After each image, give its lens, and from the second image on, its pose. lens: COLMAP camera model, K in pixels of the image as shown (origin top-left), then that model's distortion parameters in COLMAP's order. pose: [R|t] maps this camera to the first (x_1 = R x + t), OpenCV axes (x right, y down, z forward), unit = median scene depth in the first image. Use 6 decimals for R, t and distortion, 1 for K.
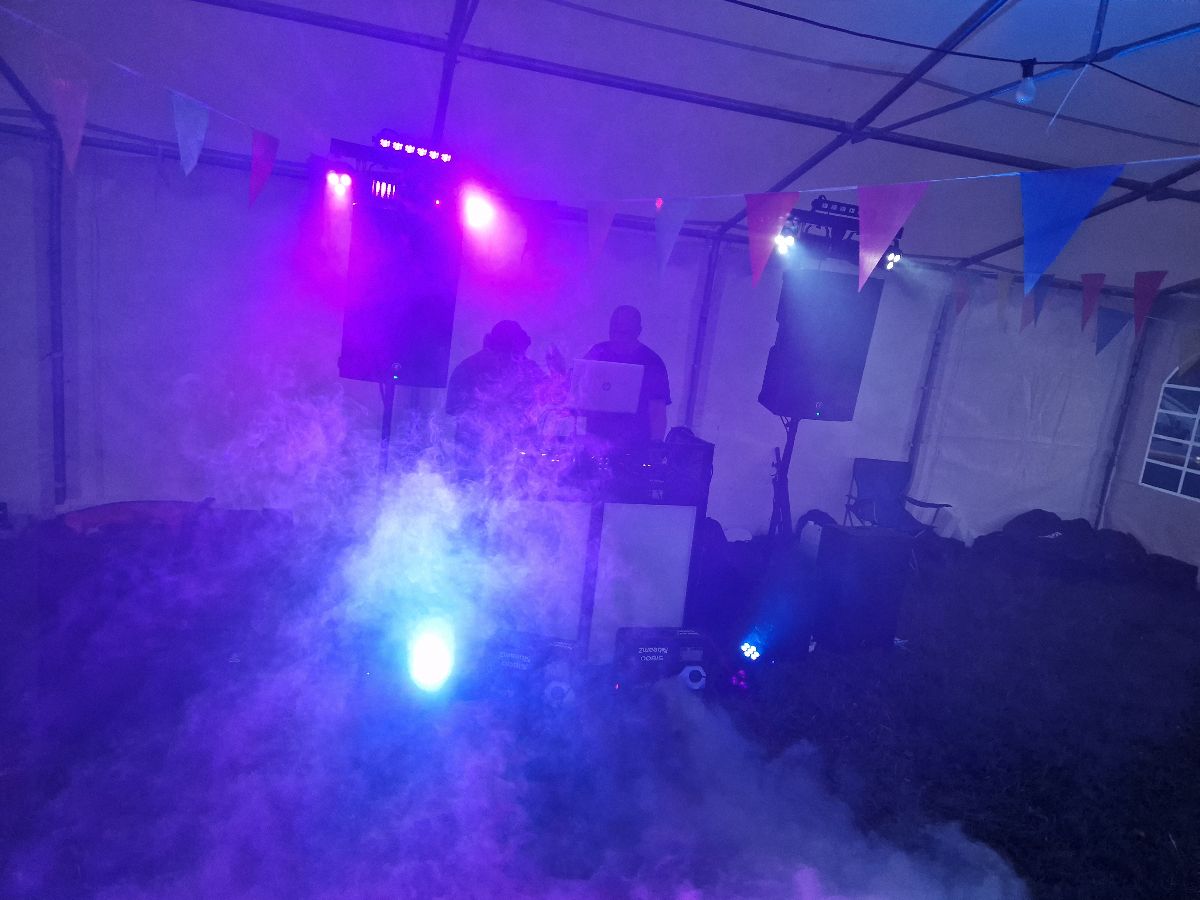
lens RADIAL K [[802.9, 0, 605.8], [0, 802.9, 452.6], [0, 0, 1]] dist [0.062326, -0.043080]
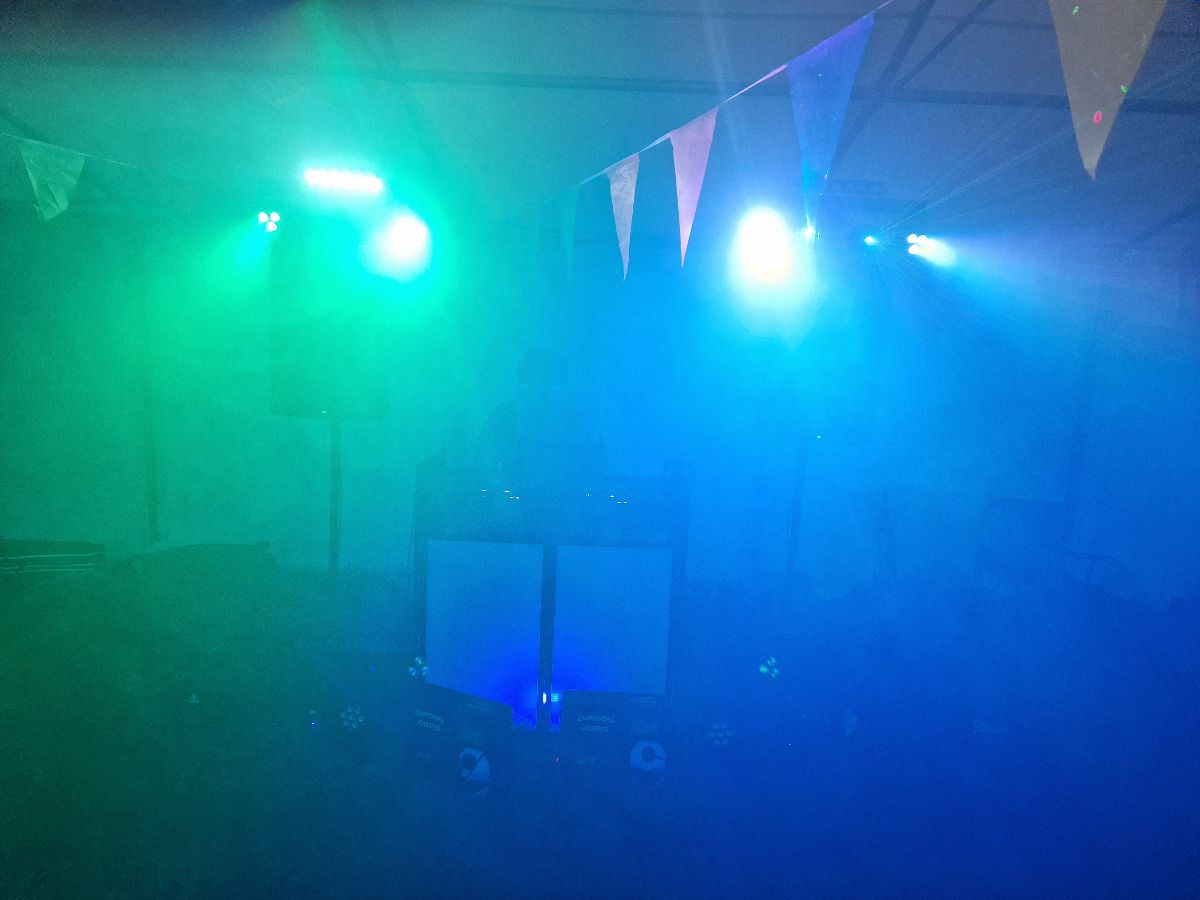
lens RADIAL K [[802.9, 0, 591.5], [0, 802.9, 450.4], [0, 0, 1]] dist [0.062326, -0.043080]
pose [[0.955488, -0.030699, -0.293428, 0.238264], [0.010756, 0.997535, -0.069341, 0.016627], [0.294833, 0.063098, 0.953463, 0.128286]]
